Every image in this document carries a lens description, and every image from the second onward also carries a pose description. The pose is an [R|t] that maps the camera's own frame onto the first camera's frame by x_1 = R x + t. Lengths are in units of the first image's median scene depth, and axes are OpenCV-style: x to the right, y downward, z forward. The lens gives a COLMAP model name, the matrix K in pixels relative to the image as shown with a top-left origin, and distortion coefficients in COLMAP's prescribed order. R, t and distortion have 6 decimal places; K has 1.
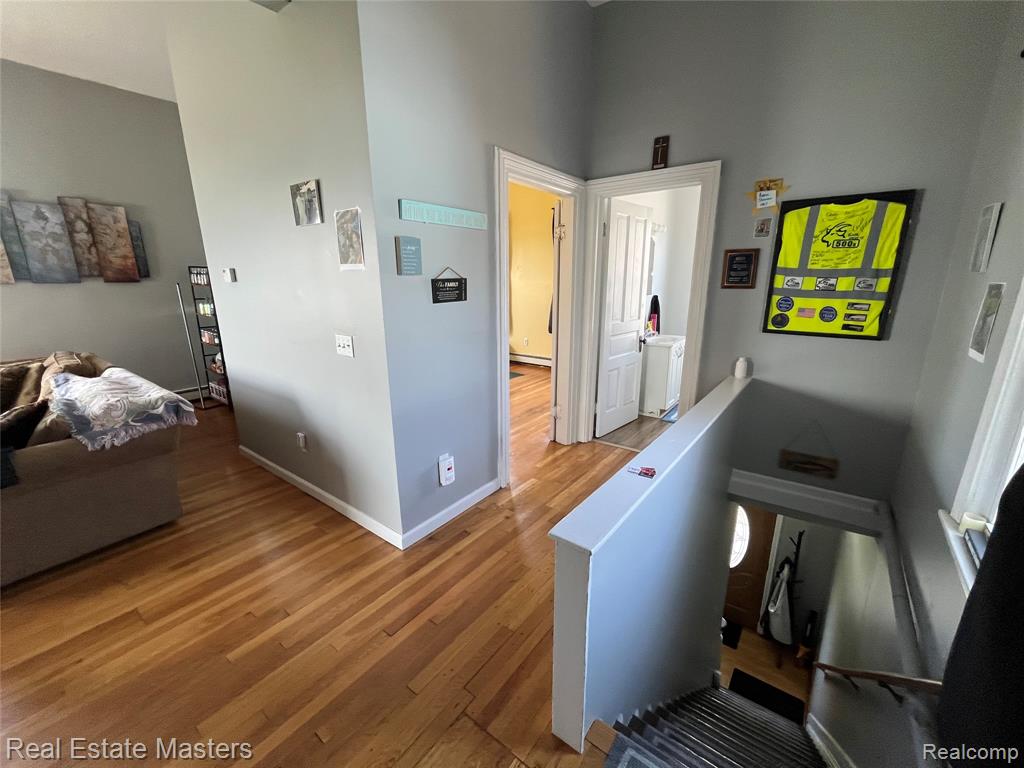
lens RADIAL K [[415.1, 0, 511.0], [0, 415.1, 386.3], [0, 0, 1]] dist [-0.000478, -0.000094]
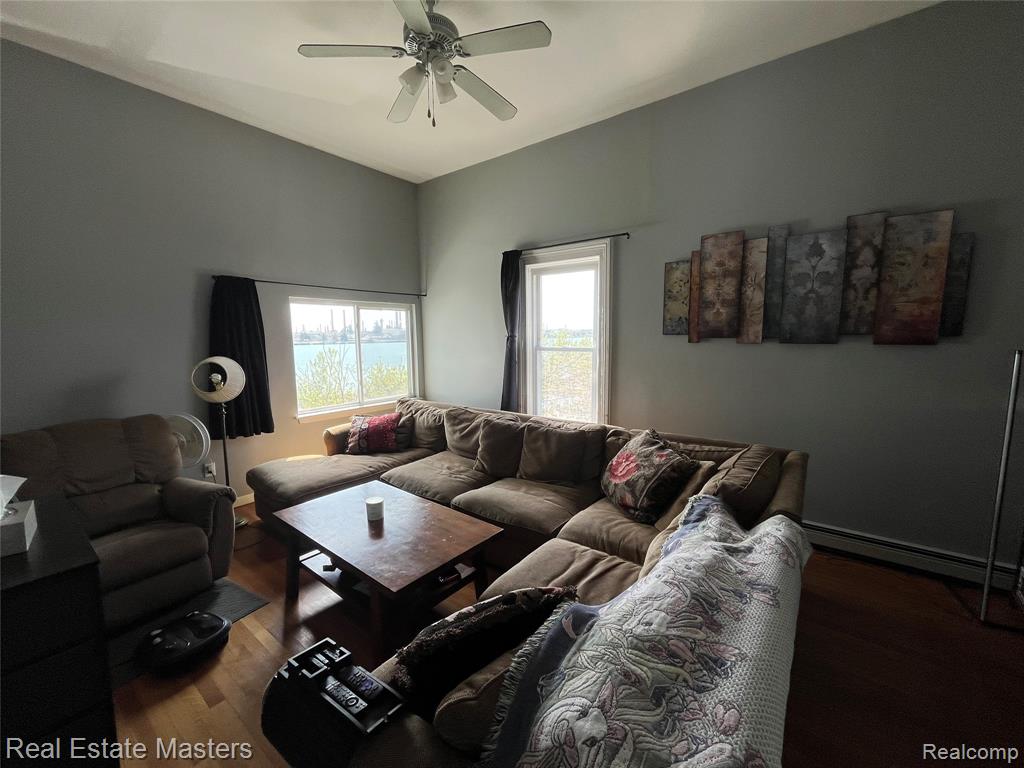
lens RADIAL K [[415.1, 0, 509.8], [0, 415.1, 383.4], [0, 0, 1]] dist [-0.000478, -0.000094]
pose [[0.001095, 0.131779, -0.991278, -0.380590], [-0.247355, 0.960511, 0.127416, -0.145118], [0.968924, 0.245058, 0.033648, 0.492514]]
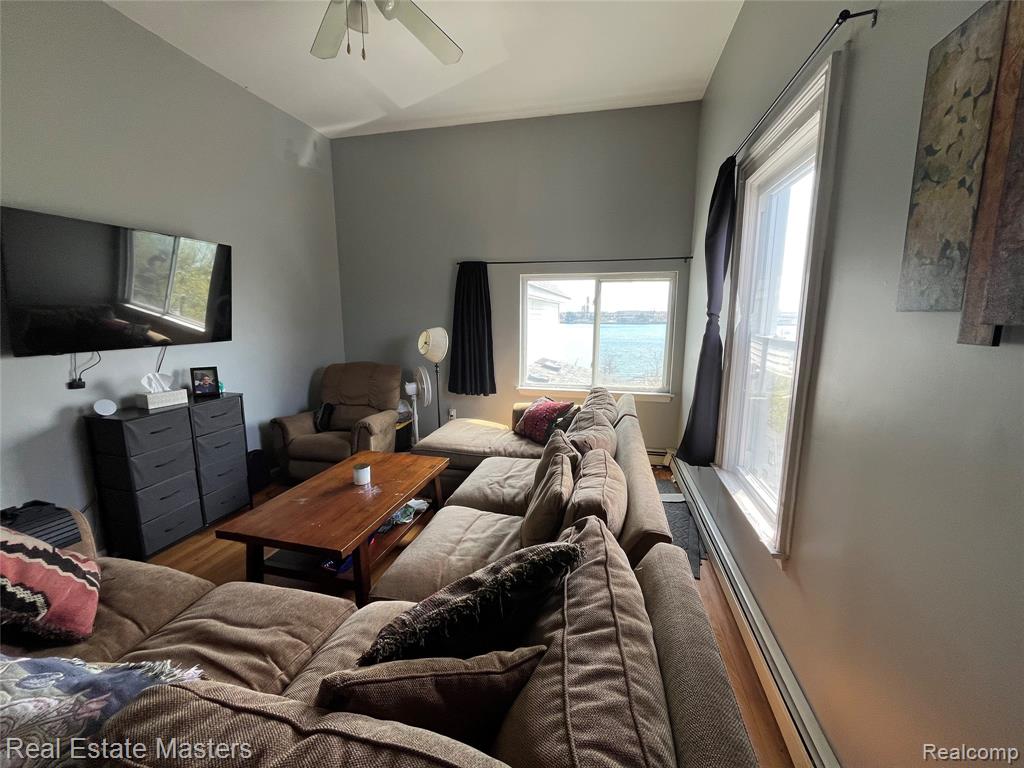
lens RADIAL K [[415.1, 0, 510.7], [0, 415.1, 383.7], [0, 0, 1]] dist [-0.000478, -0.000094]
pose [[-0.911641, 0.077468, -0.403619, -0.888636], [-0.096508, 0.914263, 0.393458, -0.241261], [0.399495, 0.397645, -0.826004, 0.910017]]
